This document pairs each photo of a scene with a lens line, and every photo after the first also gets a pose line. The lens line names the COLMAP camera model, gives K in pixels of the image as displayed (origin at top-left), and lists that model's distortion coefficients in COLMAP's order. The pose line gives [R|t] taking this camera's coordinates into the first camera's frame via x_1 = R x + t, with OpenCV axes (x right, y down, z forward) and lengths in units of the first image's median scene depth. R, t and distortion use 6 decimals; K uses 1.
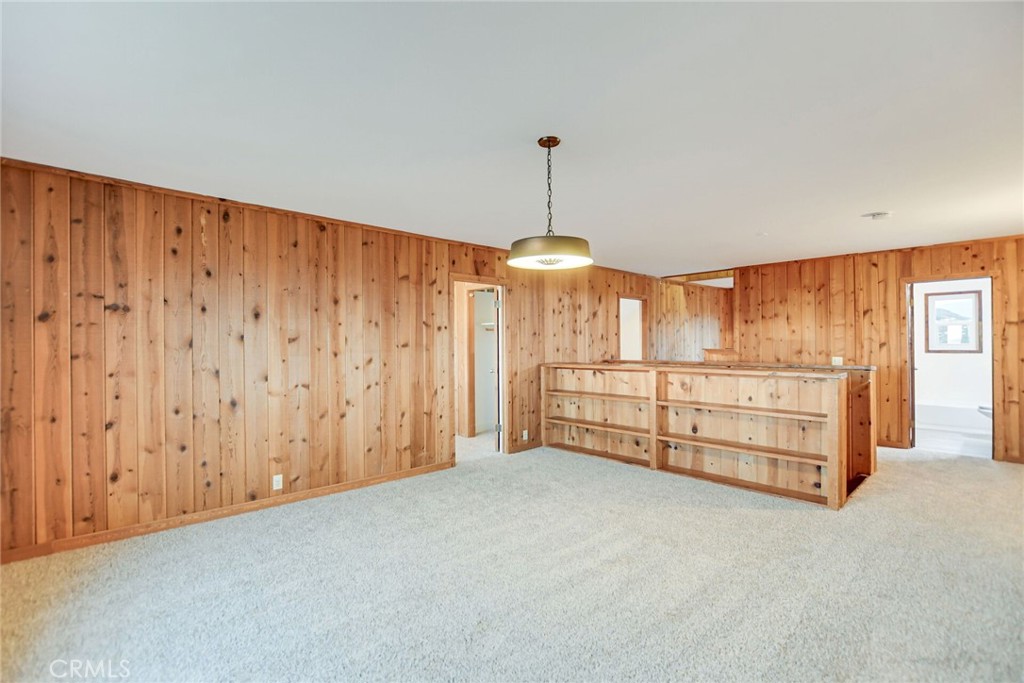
lens RADIAL K [[457.7, 0, 511.4], [0, 457.7, 340.9], [0, 0, 1]] dist [-0.012963, 0.001523]
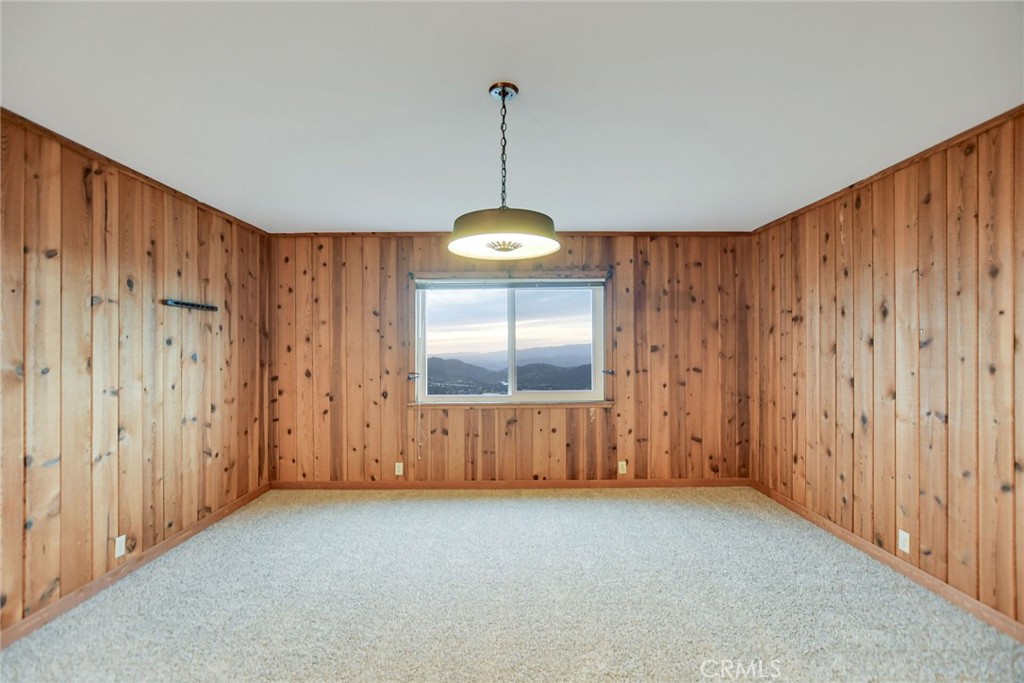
lens RADIAL K [[457.7, 0, 513.2], [0, 457.7, 348.8], [0, 0, 1]] dist [-0.012963, 0.001523]
pose [[-0.668724, 0.004727, -0.743495, 0.458436], [0.007963, 0.999968, -0.000804, 0.001092], [0.743468, -0.006458, -0.668741, 1.087245]]
